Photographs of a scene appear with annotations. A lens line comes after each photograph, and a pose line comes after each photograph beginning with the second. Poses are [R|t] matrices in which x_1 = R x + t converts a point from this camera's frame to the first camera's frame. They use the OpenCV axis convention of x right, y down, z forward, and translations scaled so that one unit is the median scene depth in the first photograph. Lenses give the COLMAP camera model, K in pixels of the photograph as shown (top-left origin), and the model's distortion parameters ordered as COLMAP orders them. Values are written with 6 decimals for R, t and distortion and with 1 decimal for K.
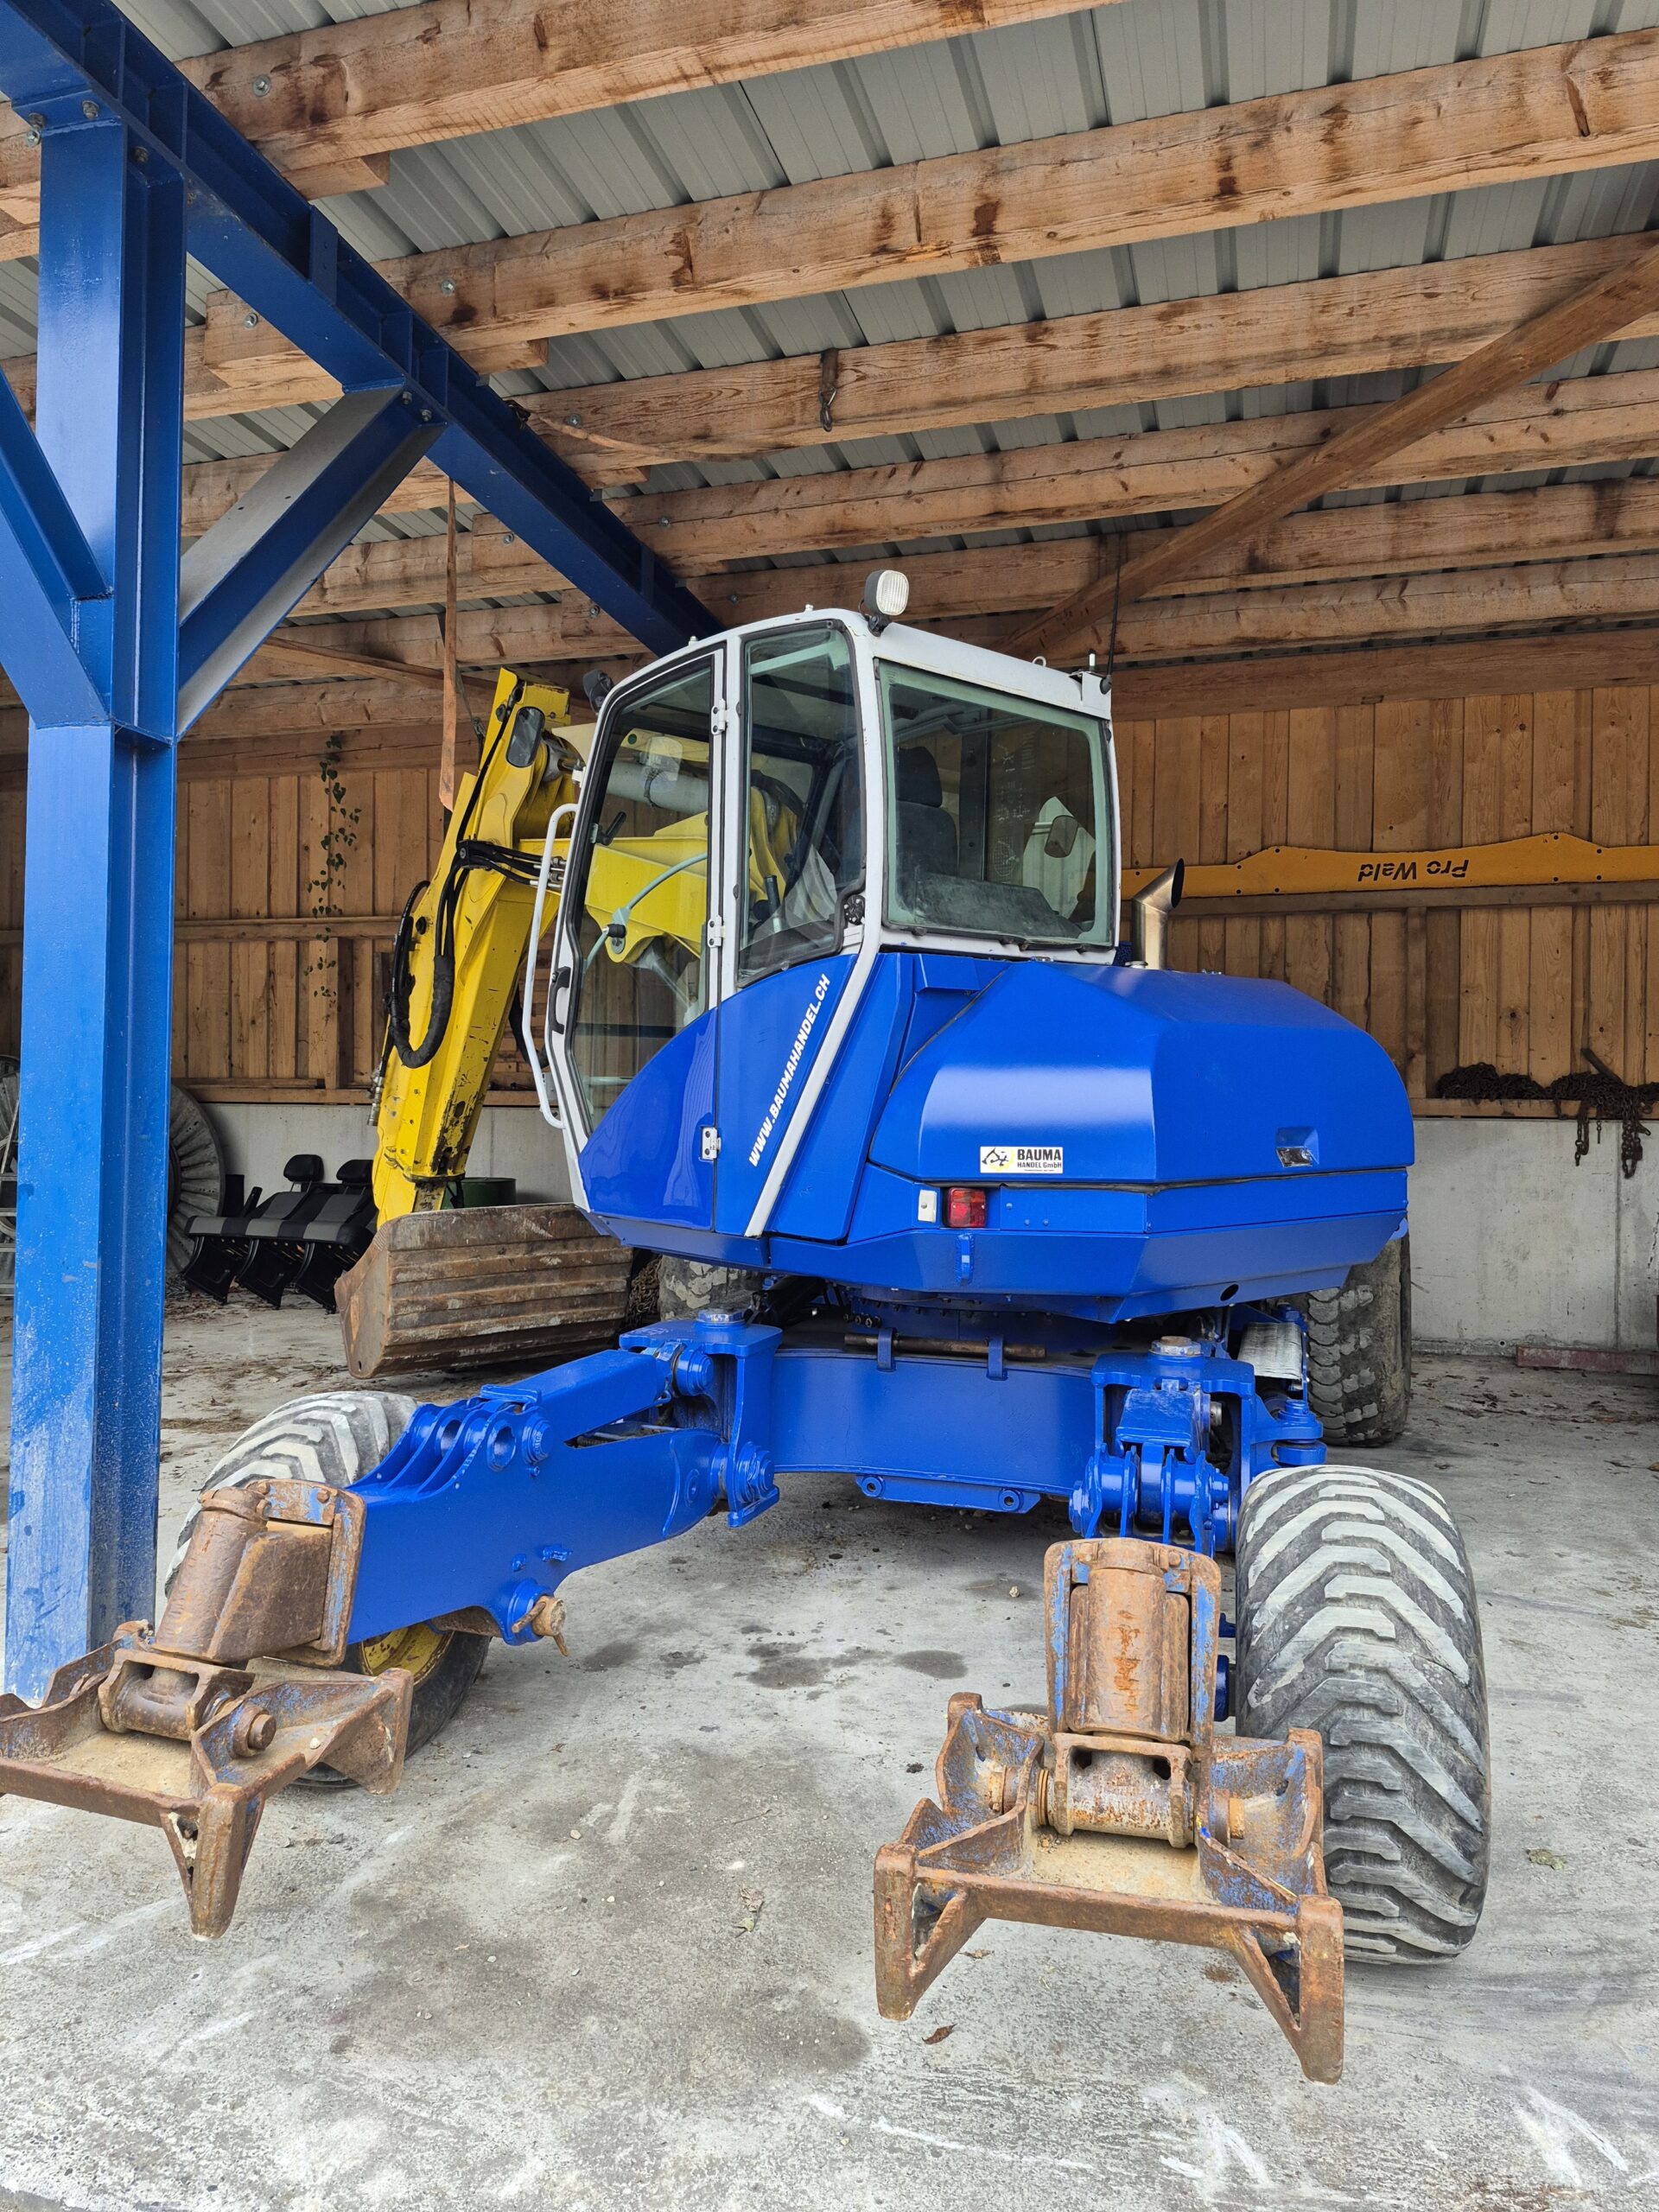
lens RADIAL K [[1554.5, 0, 829.5], [0, 1554.5, 1106.0], [0, 0, 1]] dist [0.042457, -0.003321]
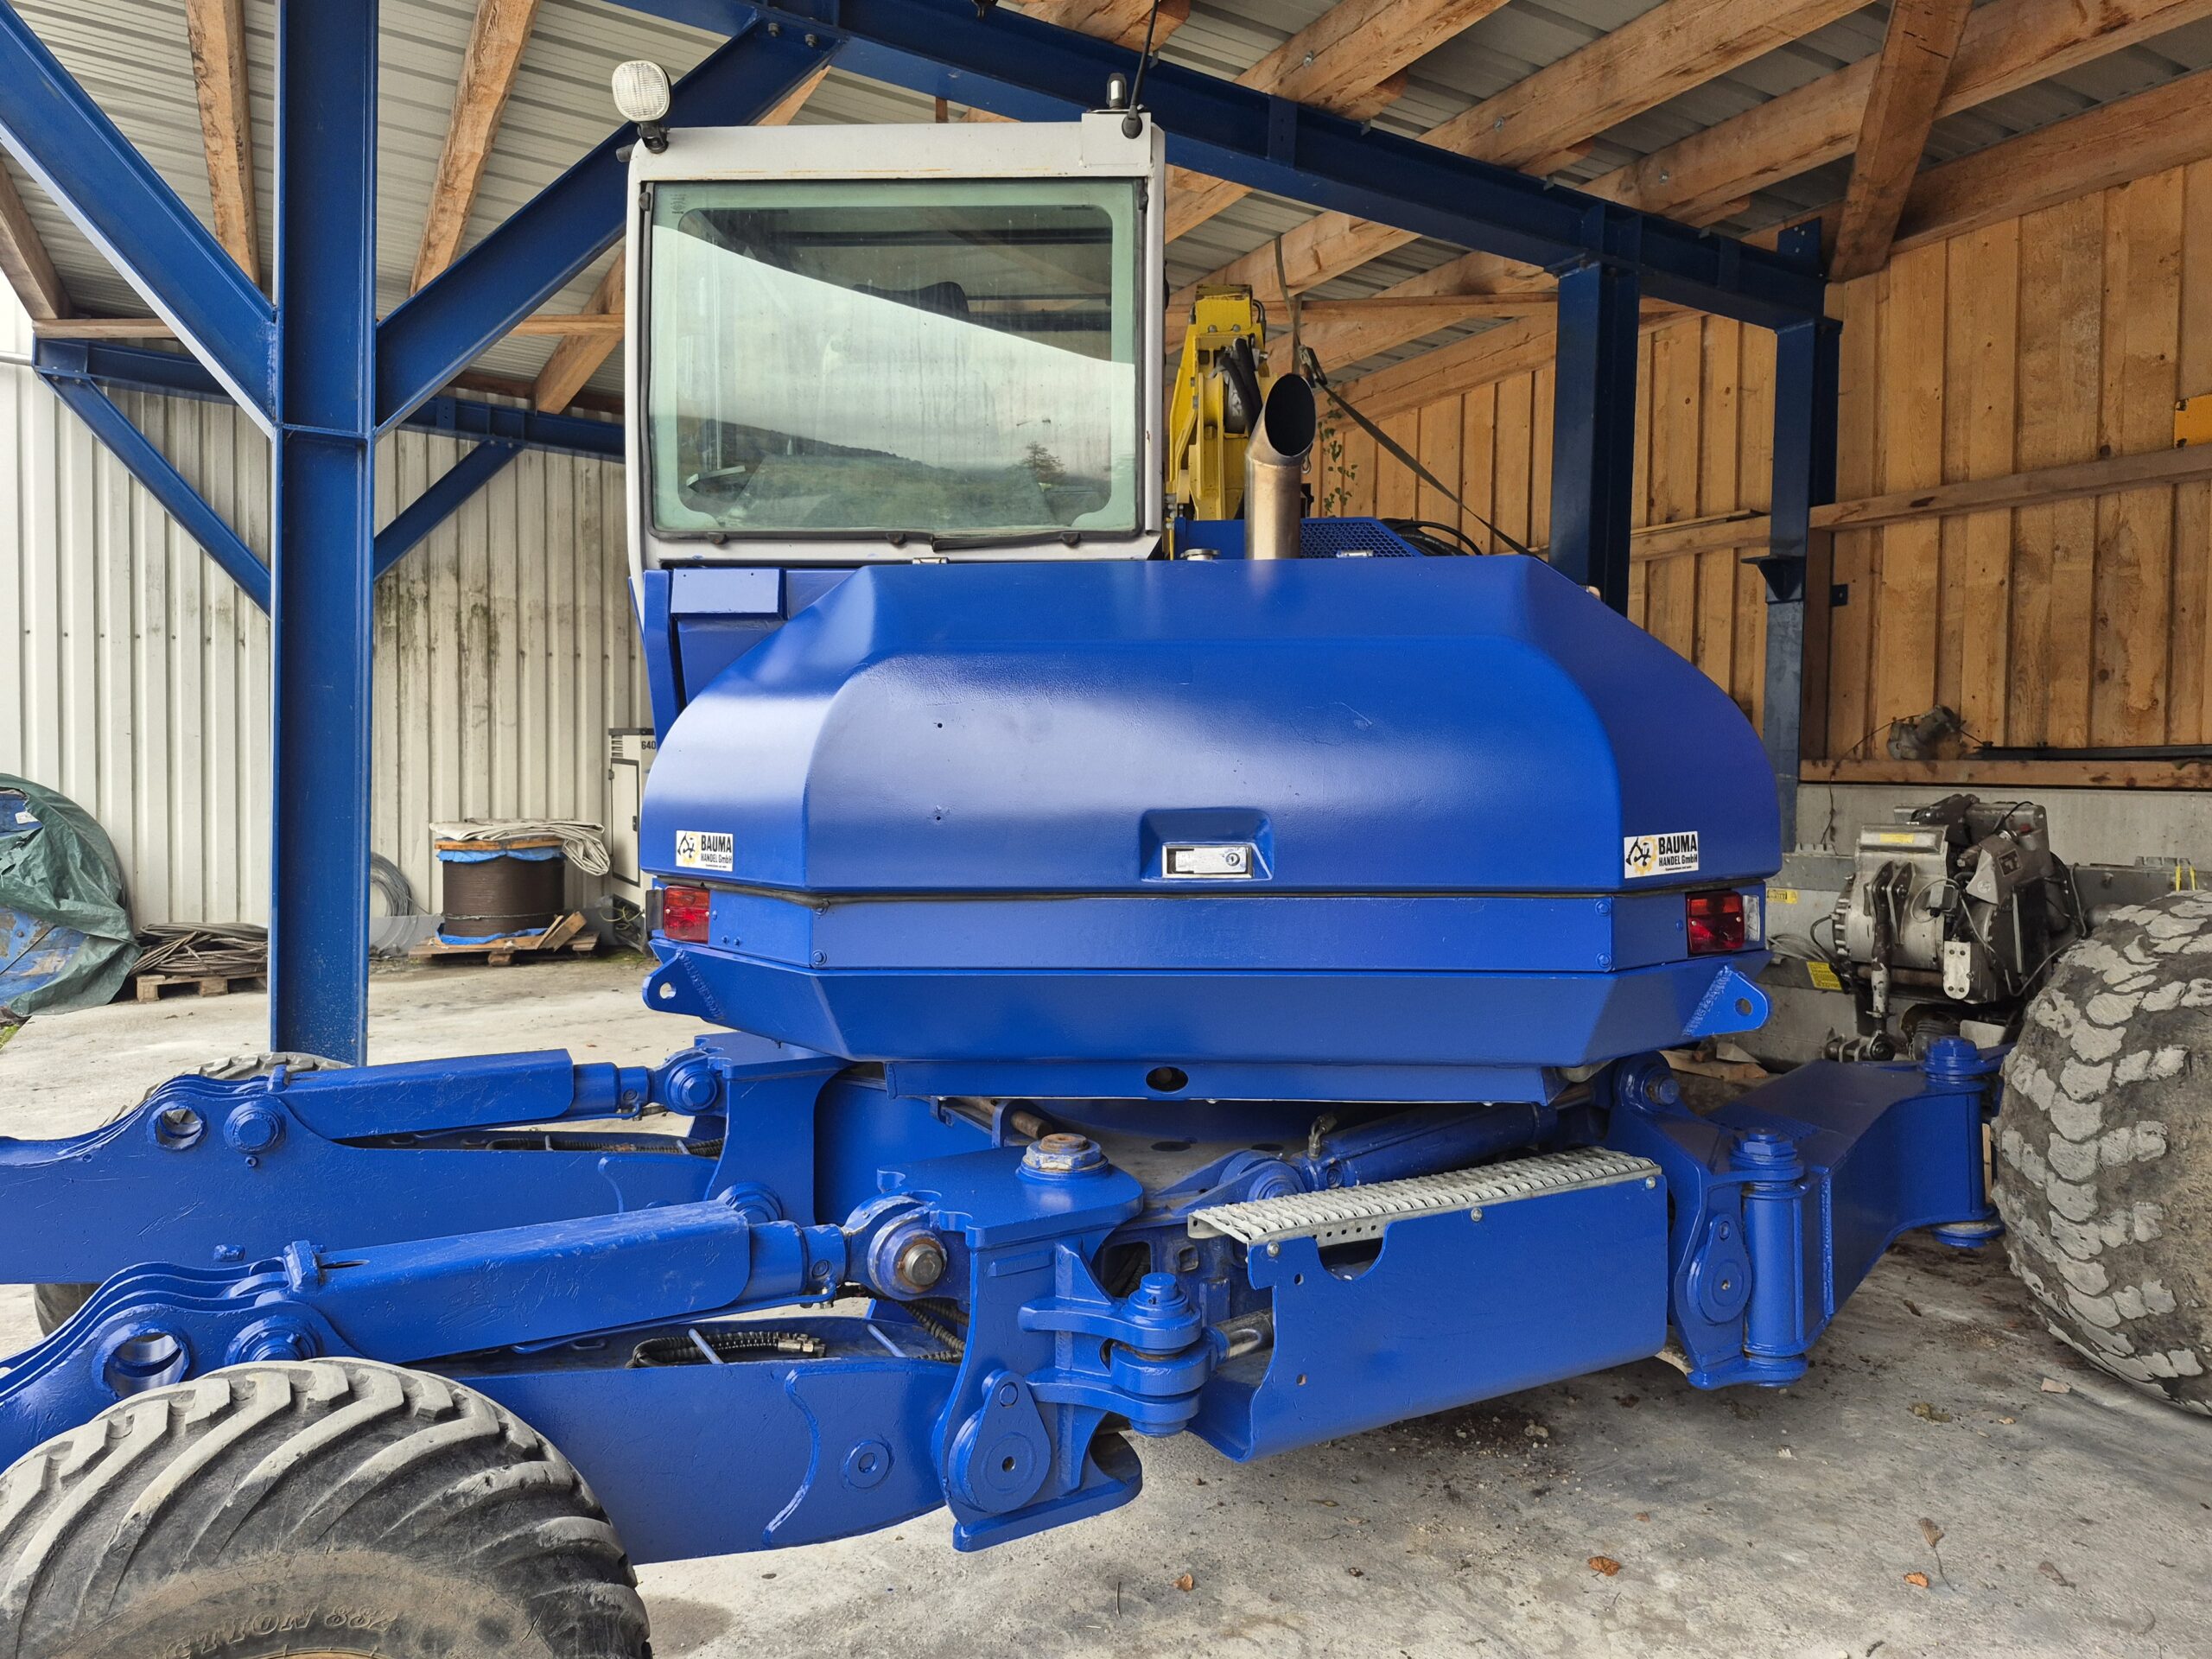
lens RADIAL K [[1554.5, 0, 1106.0], [0, 1554.5, 829.5], [0, 0, 1]] dist [0.042457, -0.003321]
pose [[0.720923, 0.027537, -0.692468, 0.455319], [-0.004515, 0.999376, 0.035041, -0.000266], [0.693001, -0.022135, 0.720597, 0.377816]]
